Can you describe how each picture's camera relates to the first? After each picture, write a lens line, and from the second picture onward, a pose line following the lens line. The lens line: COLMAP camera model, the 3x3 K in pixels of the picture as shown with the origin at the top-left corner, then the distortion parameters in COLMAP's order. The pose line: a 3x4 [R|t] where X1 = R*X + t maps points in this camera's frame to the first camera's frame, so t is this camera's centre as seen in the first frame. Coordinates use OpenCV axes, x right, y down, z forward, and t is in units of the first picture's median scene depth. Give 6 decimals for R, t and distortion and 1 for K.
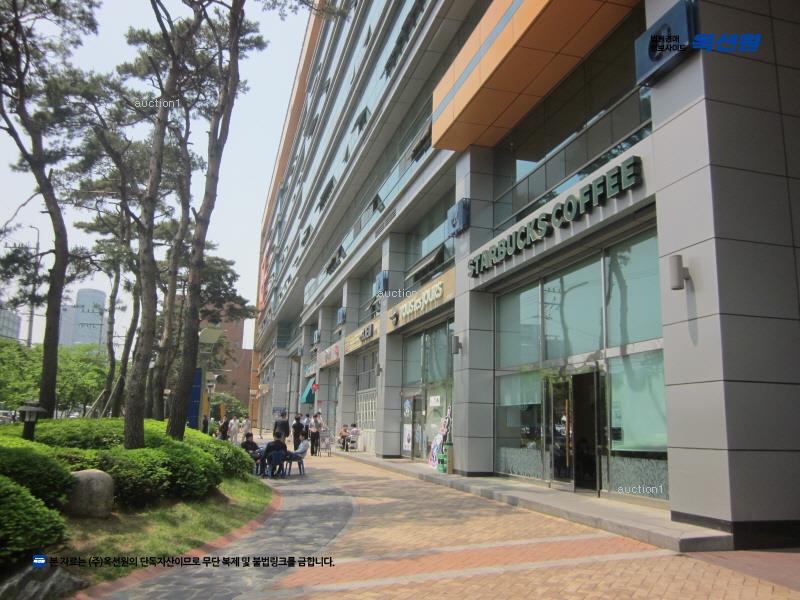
lens RADIAL K [[661.8, 0, 400.0], [0, 661.8, 300.0], [0, 0, 1]] dist [-0.051772, -0.002949]
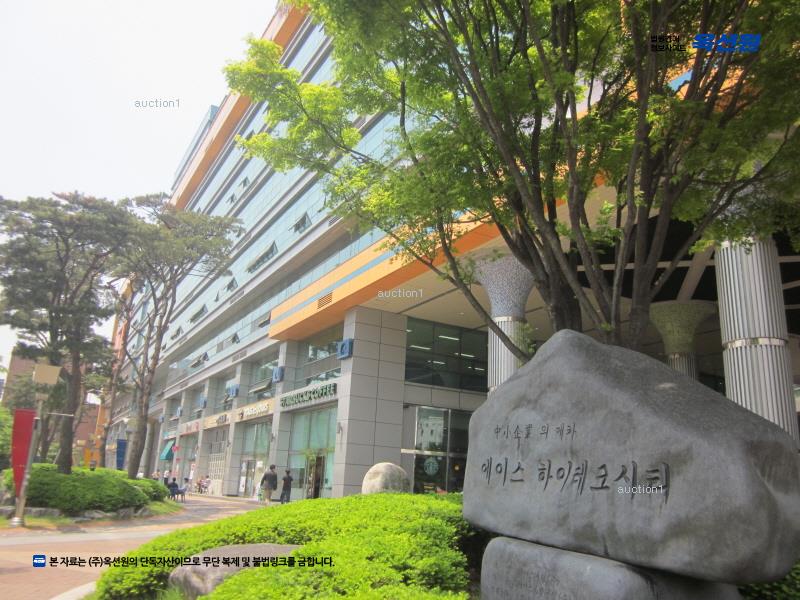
lens RADIAL K [[661.8, 0, 400.0], [0, 661.8, 300.0], [0, 0, 1]] dist [-0.051772, -0.002949]
pose [[0.969470, 0.089377, 0.228342, -0.026503], [-0.069104, 0.993047, -0.095299, -0.145269], [-0.235272, 0.076610, 0.968906, -0.857075]]
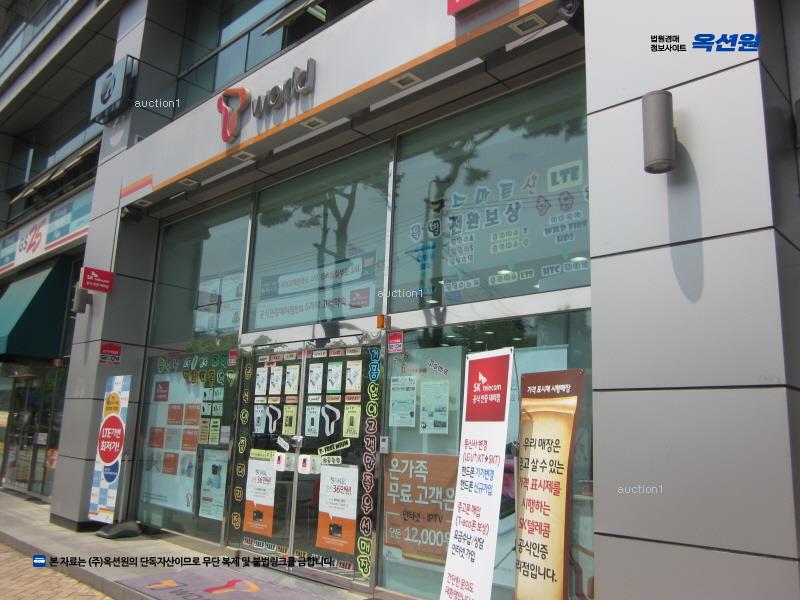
lens RADIAL K [[661.8, 0, 400.0], [0, 661.8, 300.0], [0, 0, 1]] dist [-0.051772, -0.002949]
pose [[0.854202, 0.111681, 0.507806, 0.023542], [-0.116265, 0.992956, -0.022804, 0.036859], [-0.506776, -0.039561, 0.861170, 0.268169]]
